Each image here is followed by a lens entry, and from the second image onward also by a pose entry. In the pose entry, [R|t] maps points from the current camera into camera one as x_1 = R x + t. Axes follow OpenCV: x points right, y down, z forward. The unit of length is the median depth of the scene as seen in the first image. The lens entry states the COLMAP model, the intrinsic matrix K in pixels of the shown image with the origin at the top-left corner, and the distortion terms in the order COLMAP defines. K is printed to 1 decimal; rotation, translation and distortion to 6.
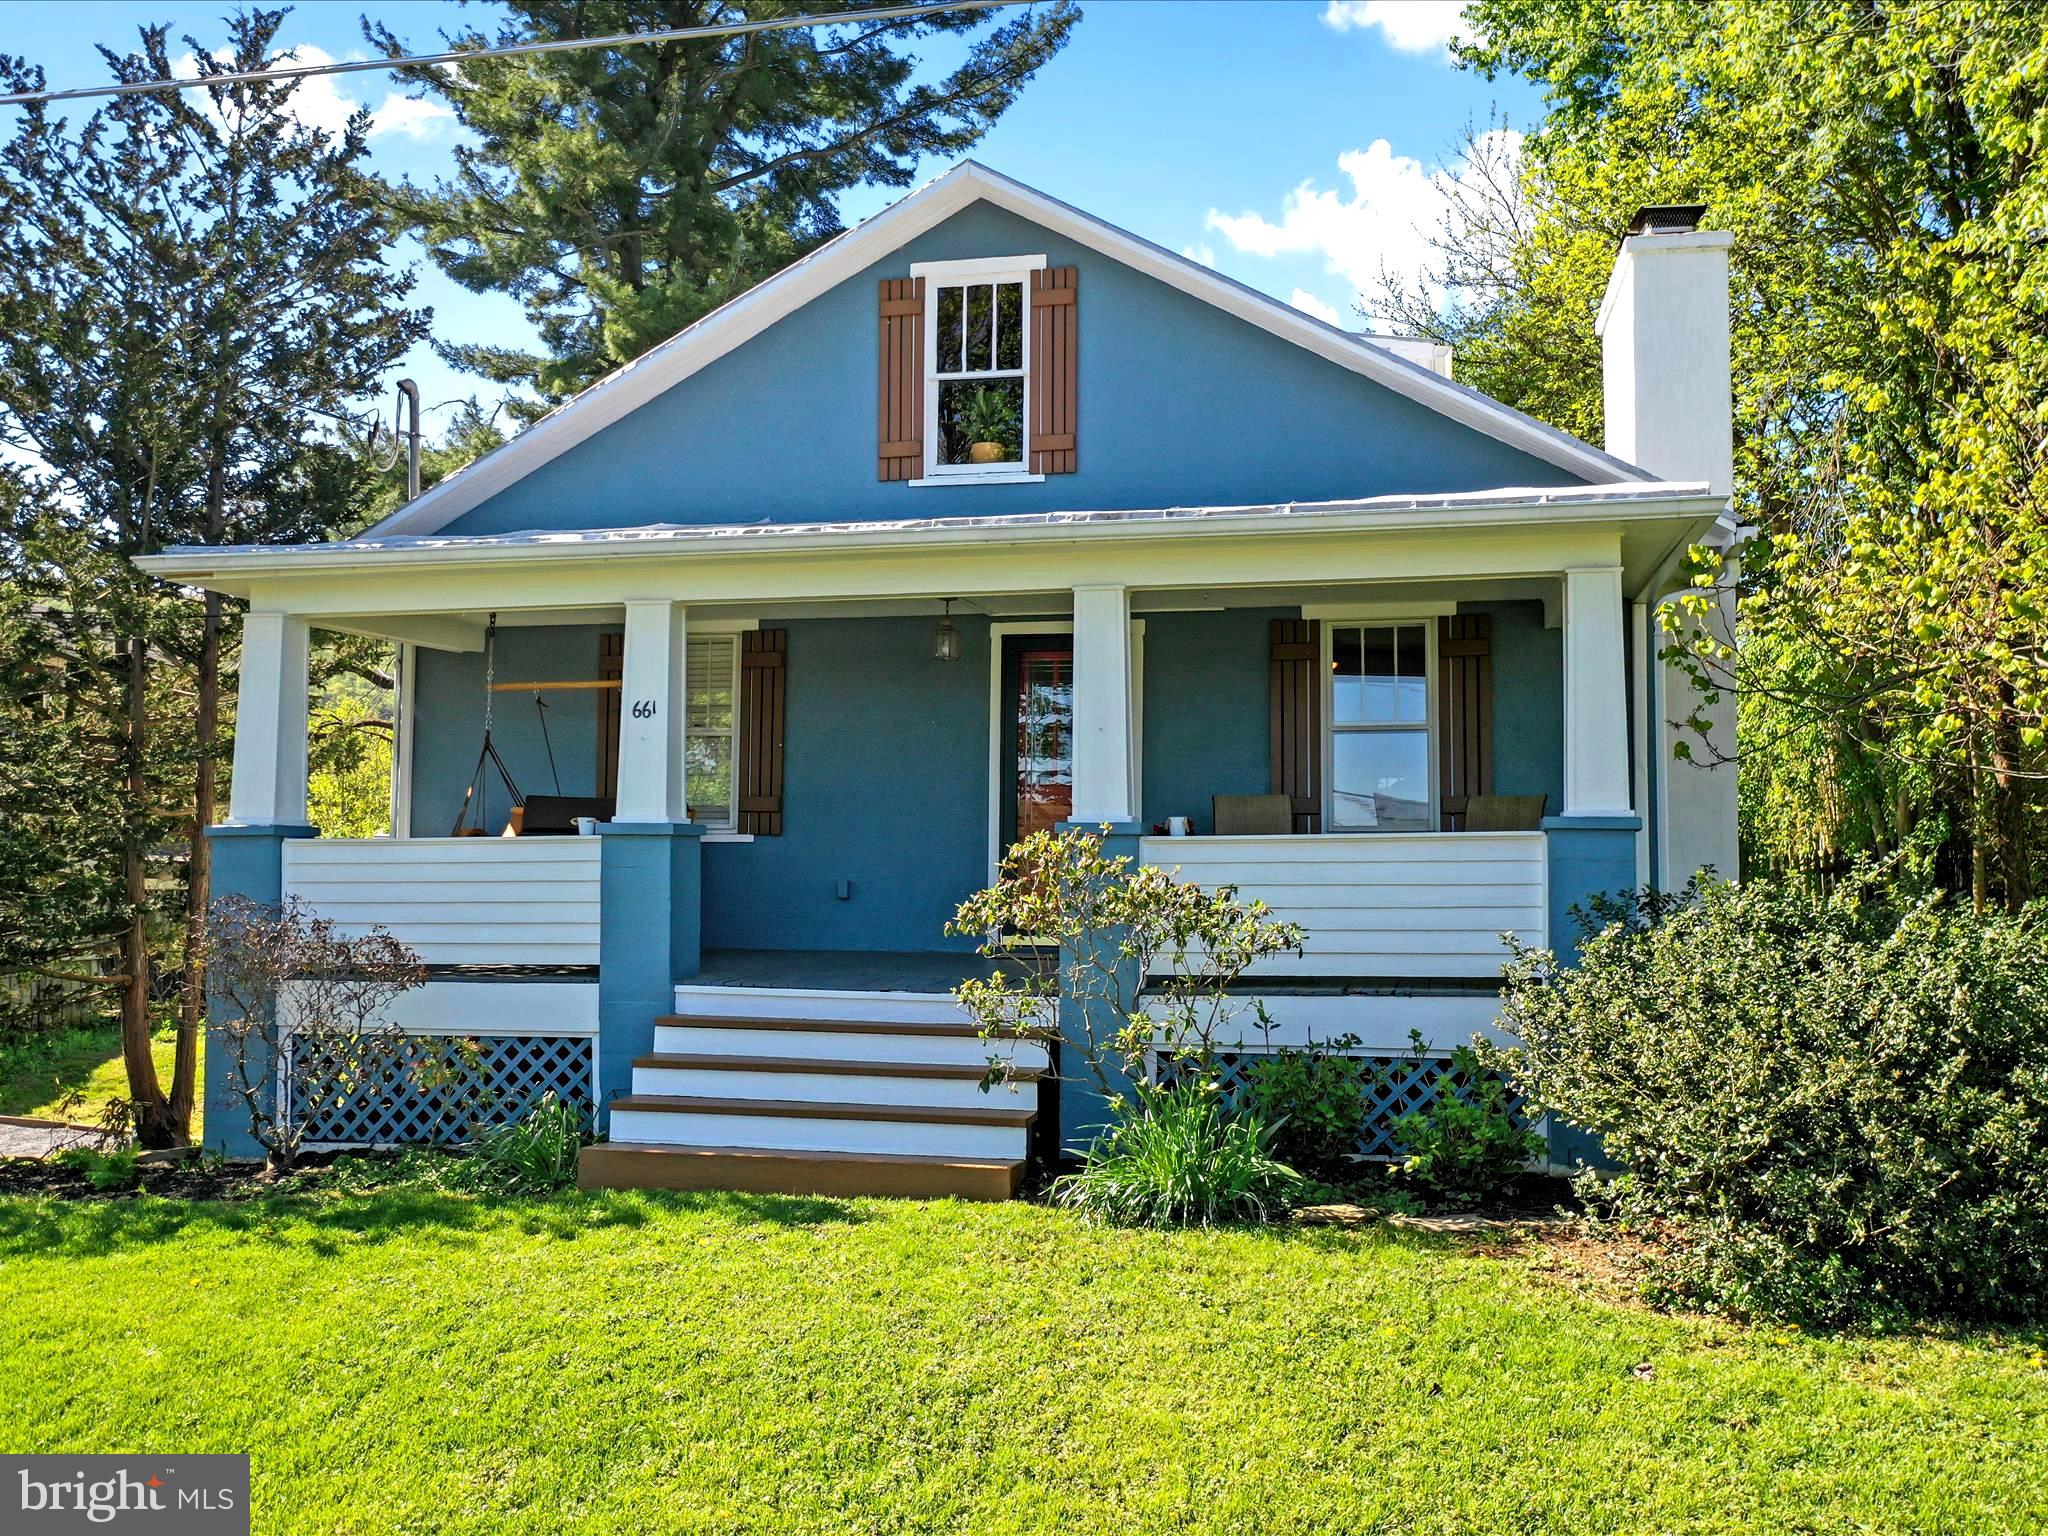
lens RADIAL K [[1798.6, 0, 1018.4], [0, 1798.6, 744.1], [0, 0, 1]] dist [-0.011727, 0.009699]
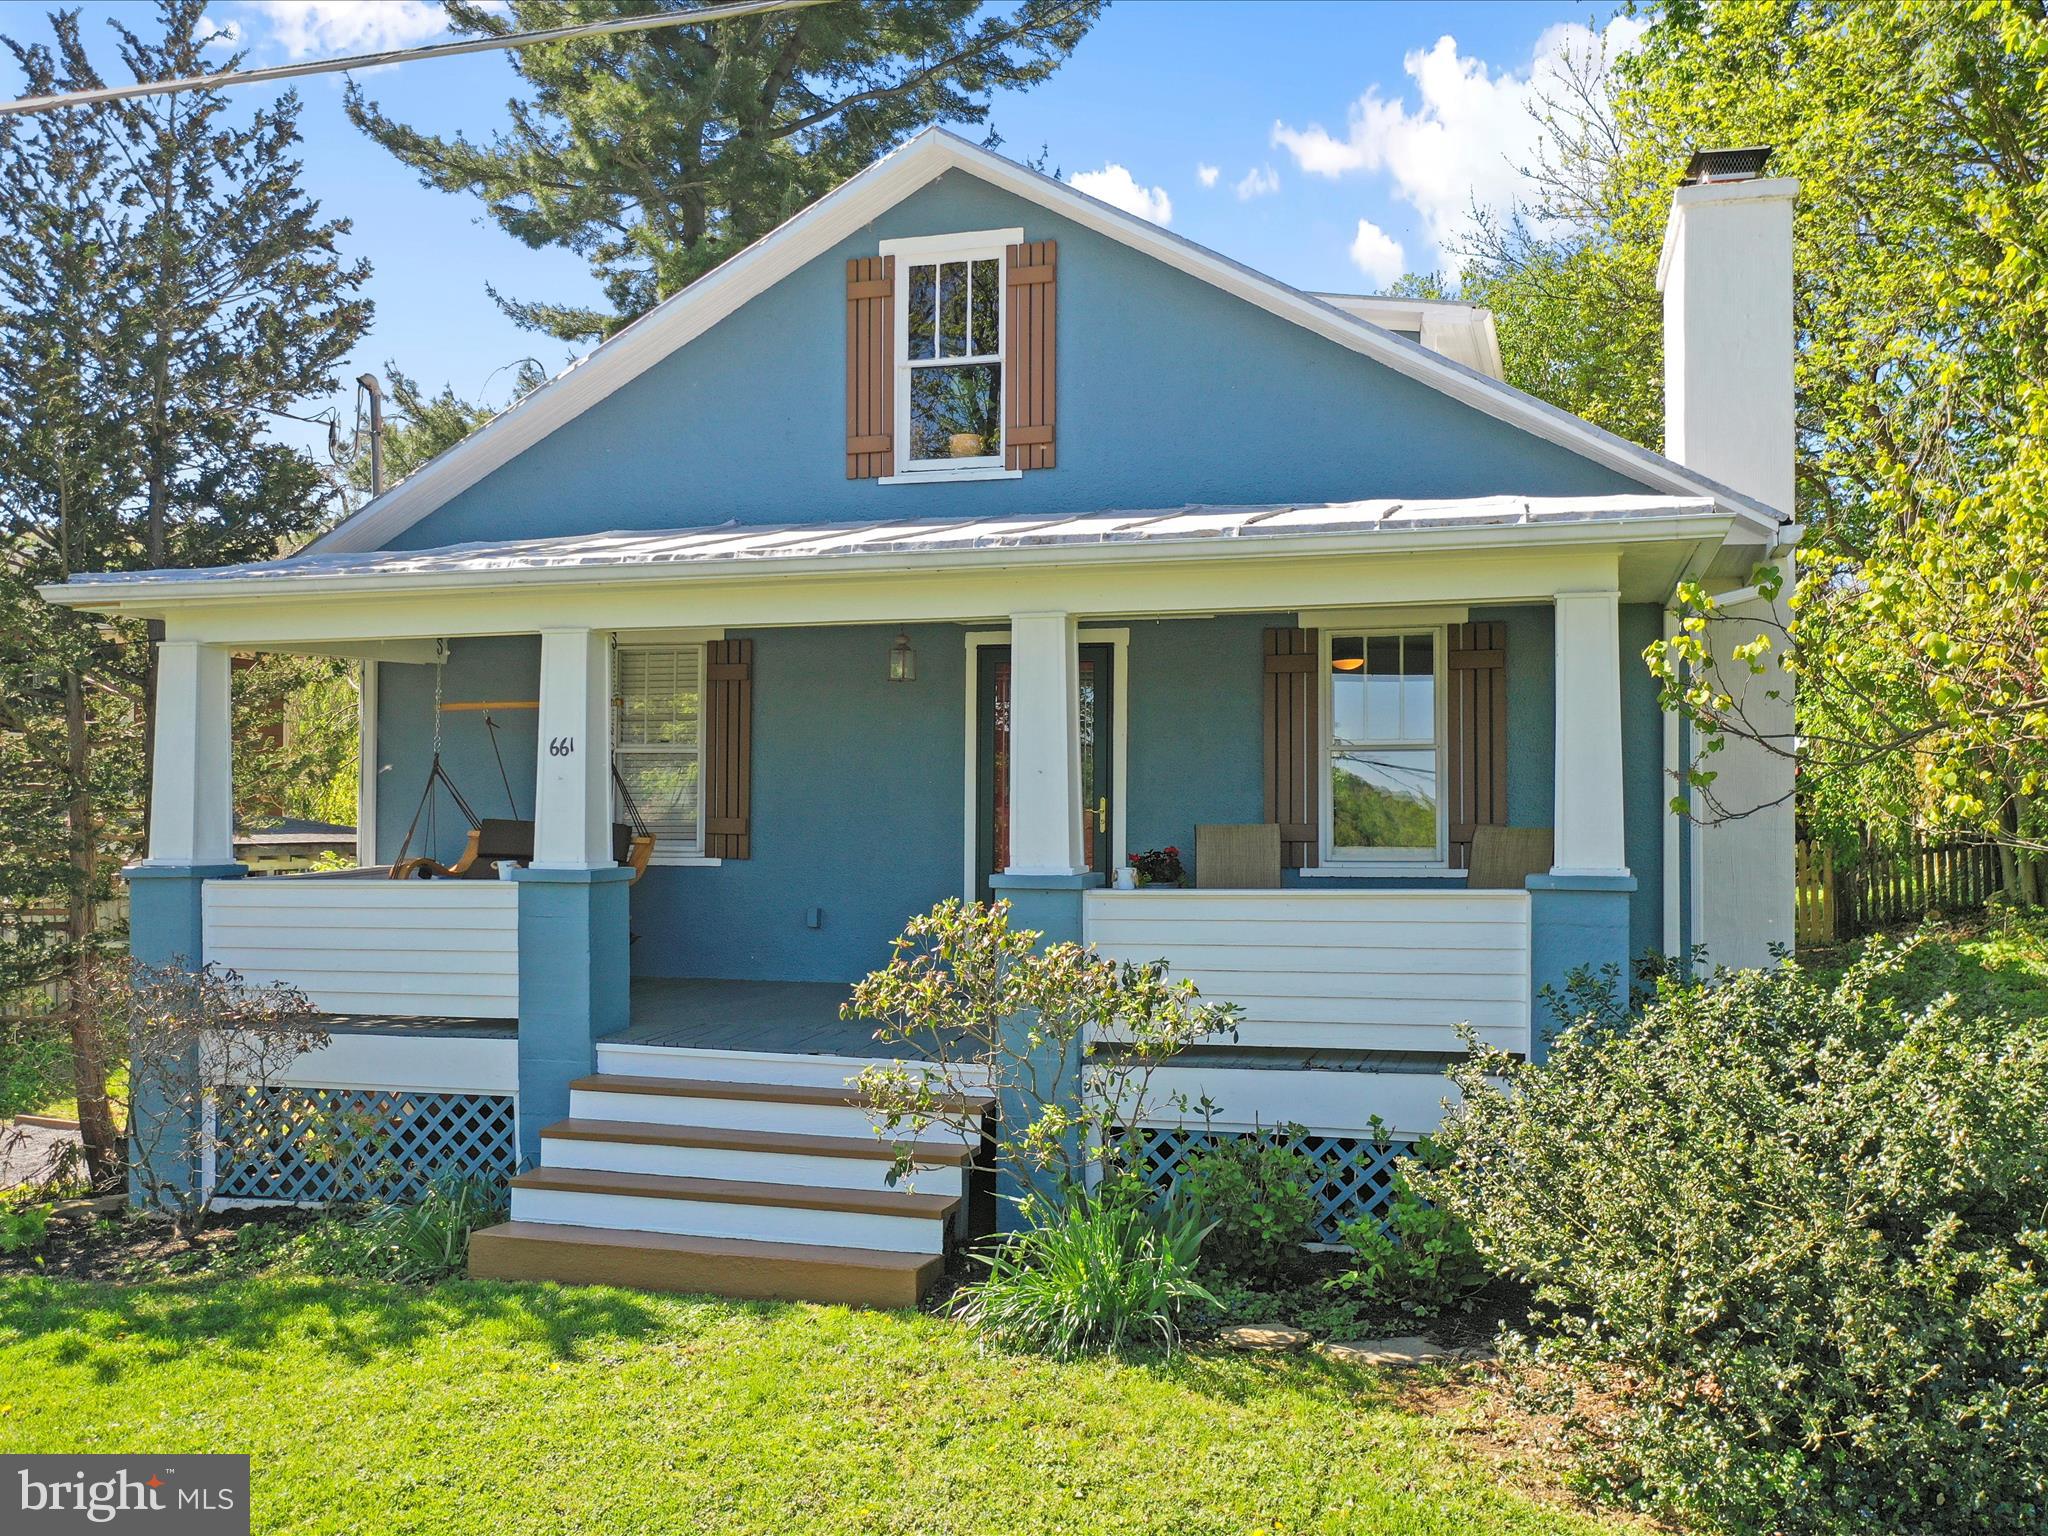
lens RADIAL K [[1808.7, 0, 1012.9], [0, 1808.7, 768.4], [0, 0, 1]] dist [-0.010097, 0.004006]
pose [[0.997383, -0.005587, -0.072080, 0.076517], [0.009112, 0.998773, 0.048671, -0.042827], [0.071719, -0.049200, 0.996211, 0.070140]]
